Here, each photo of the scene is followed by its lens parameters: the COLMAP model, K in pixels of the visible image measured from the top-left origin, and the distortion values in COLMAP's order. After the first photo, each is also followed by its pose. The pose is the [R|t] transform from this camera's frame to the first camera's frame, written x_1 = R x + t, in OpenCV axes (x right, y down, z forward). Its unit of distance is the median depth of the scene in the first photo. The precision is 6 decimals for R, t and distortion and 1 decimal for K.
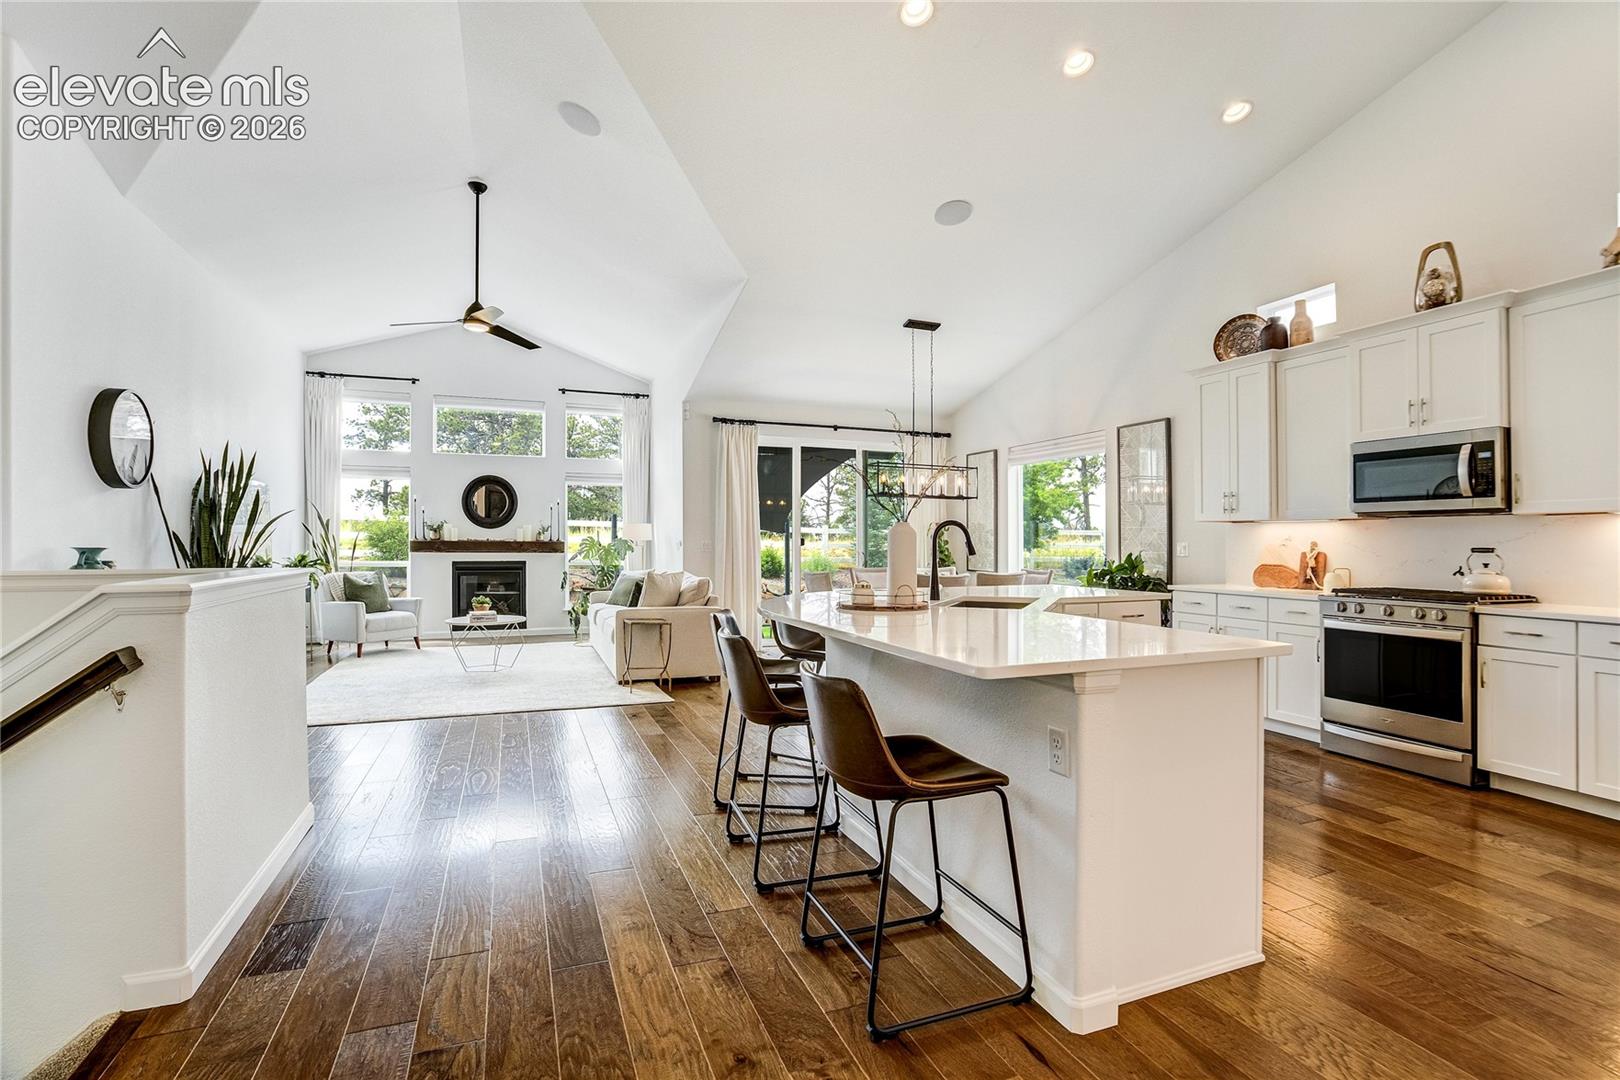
lens RADIAL K [[751.6, 0, 803.1], [0, 751.6, 547.4], [0, 0, 1]] dist [-0.048739, 0.016660]
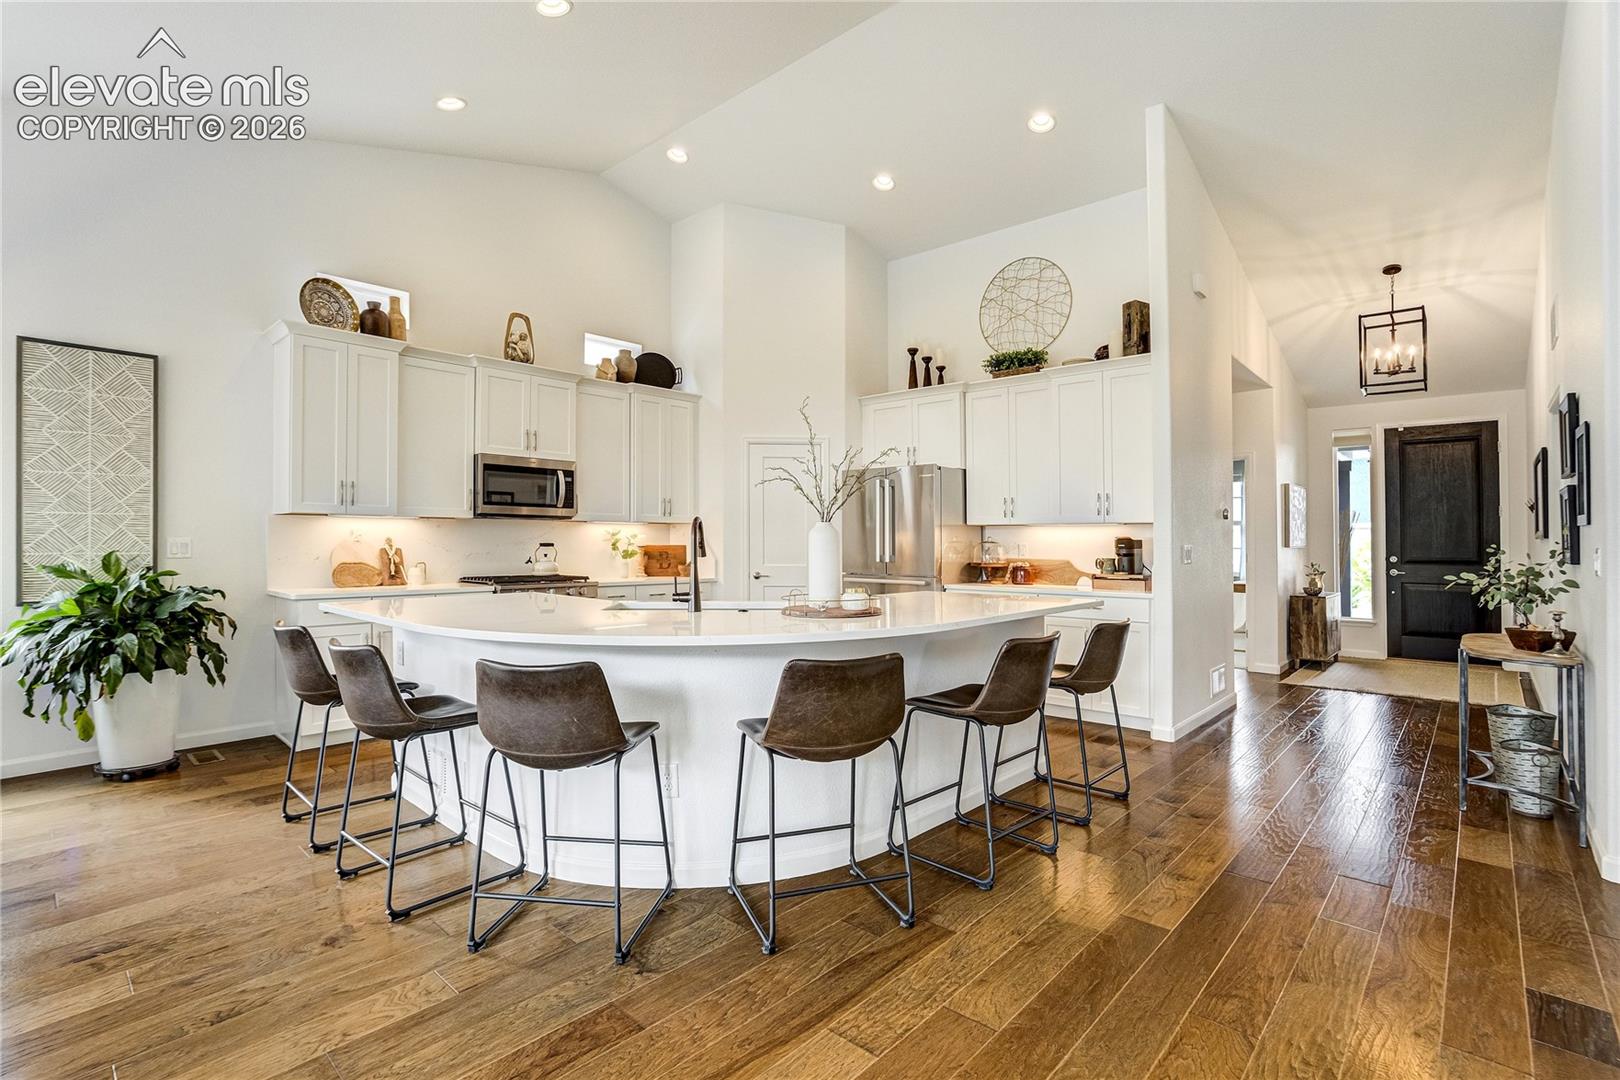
lens RADIAL K [[751.6, 0, 795.5], [0, 751.6, 533.8], [0, 0, 1]] dist [-0.048739, 0.016660]
pose [[-0.430838, 0.005406, 0.902413, -0.366308], [-0.000389, 0.999981, -0.006176, -0.005787], [-0.902429, -0.003012, -0.430827, 0.741791]]
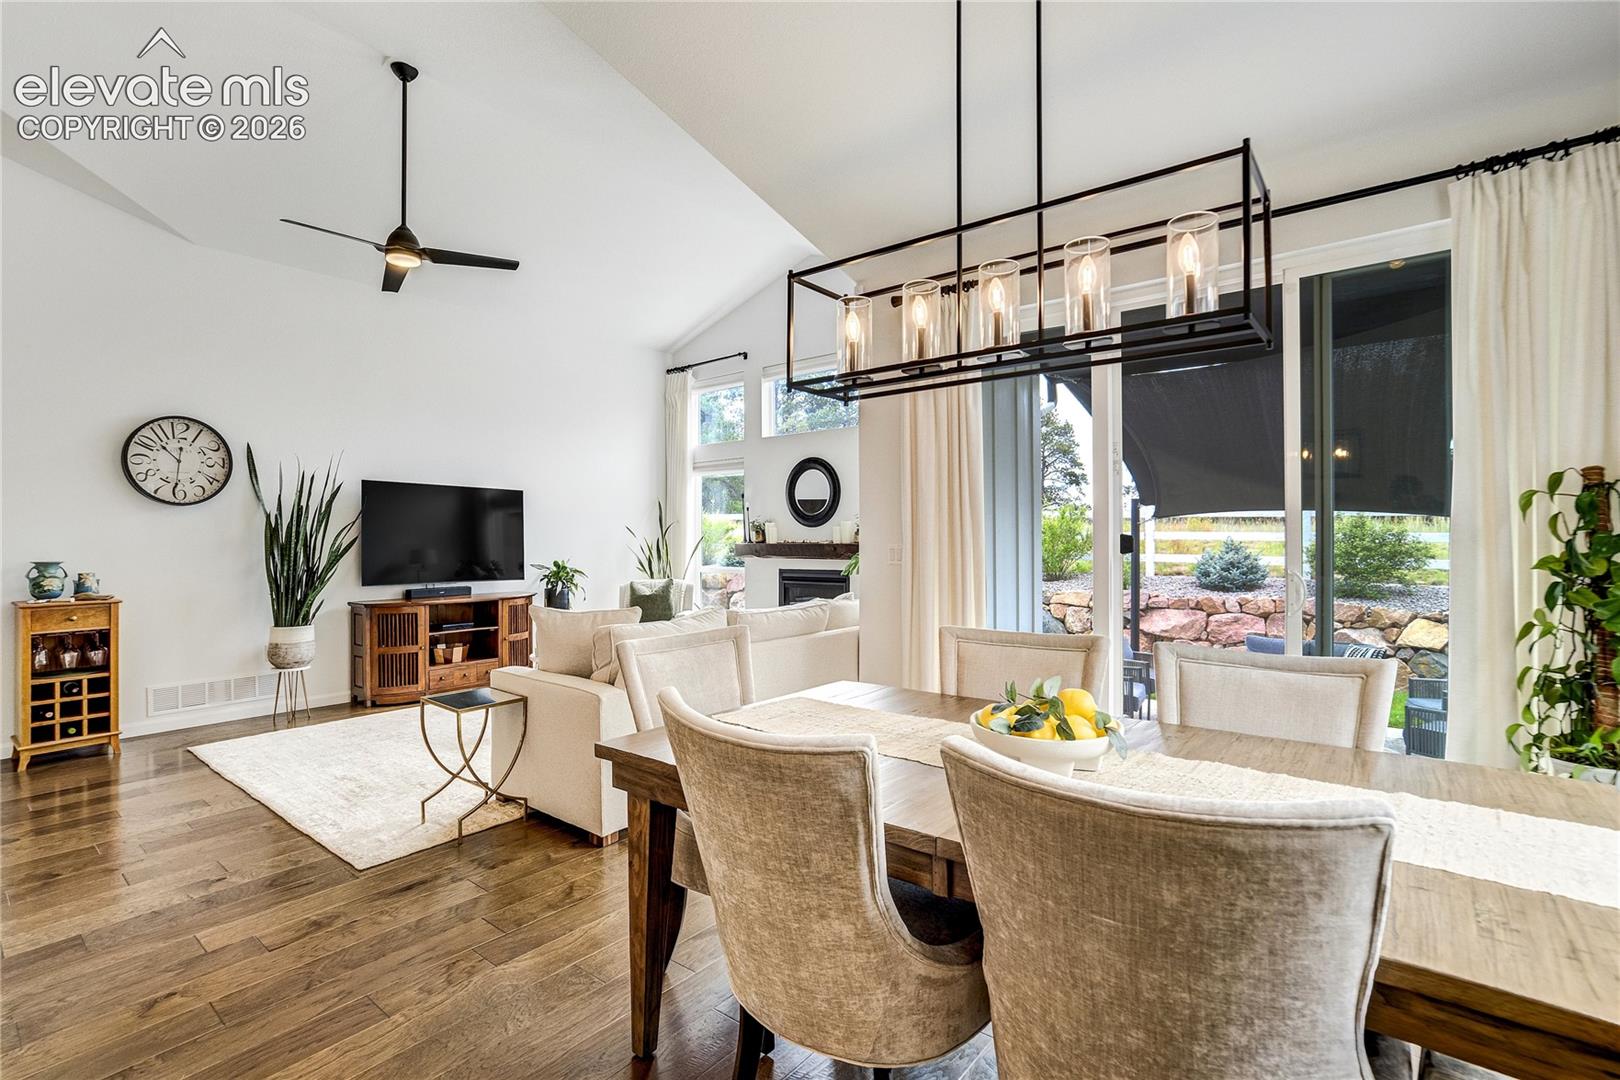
lens RADIAL K [[751.6, 0, 830.4], [0, 751.6, 540.7], [0, 0, 1]] dist [-0.048739, 0.016660]
pose [[0.506768, -0.007842, -0.862047, 0.372907], [0.005785, 0.999967, -0.005696, -0.009835], [0.862063, -0.002101, 0.506796, 0.920275]]
